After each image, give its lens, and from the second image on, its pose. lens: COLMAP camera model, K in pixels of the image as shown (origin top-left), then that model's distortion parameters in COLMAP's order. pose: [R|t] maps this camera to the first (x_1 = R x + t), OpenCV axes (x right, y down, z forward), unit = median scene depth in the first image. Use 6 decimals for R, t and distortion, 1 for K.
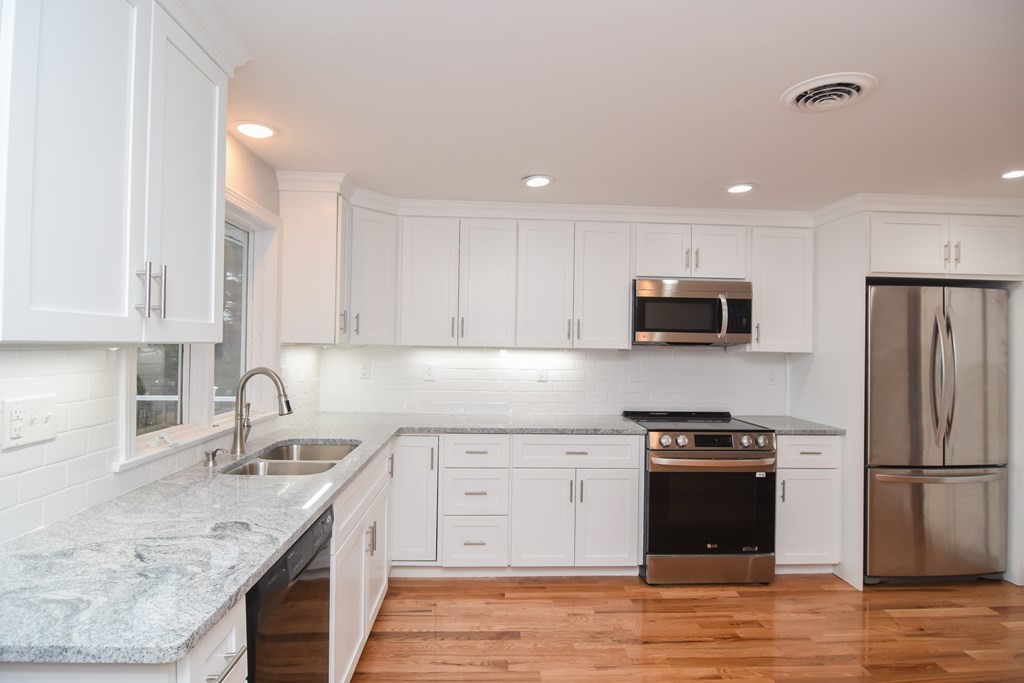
lens RADIAL K [[550.8, 0, 510.7], [0, 550.8, 345.9], [0, 0, 1]] dist [-0.011788, -0.007893]
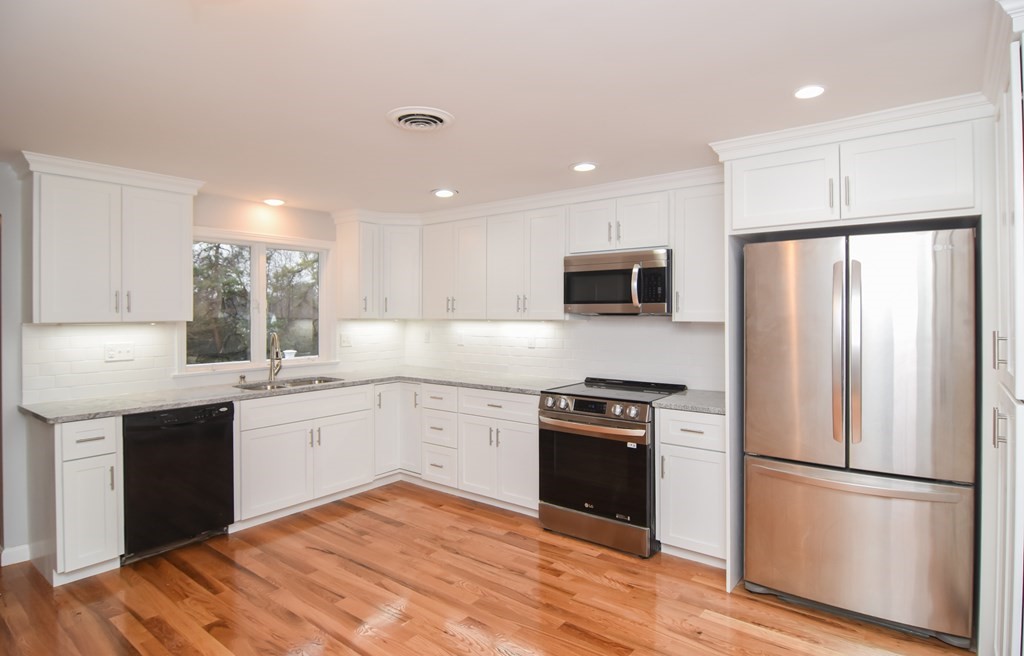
lens RADIAL K [[550.0, 0, 513.2], [0, 550.0, 319.9], [0, 0, 1]] dist [-0.017296, -0.000350]
pose [[0.756633, -0.009364, -0.653773, 0.947416], [0.013432, 0.999909, 0.001225, 0.003153], [0.653702, -0.009708, 0.756690, 0.107637]]
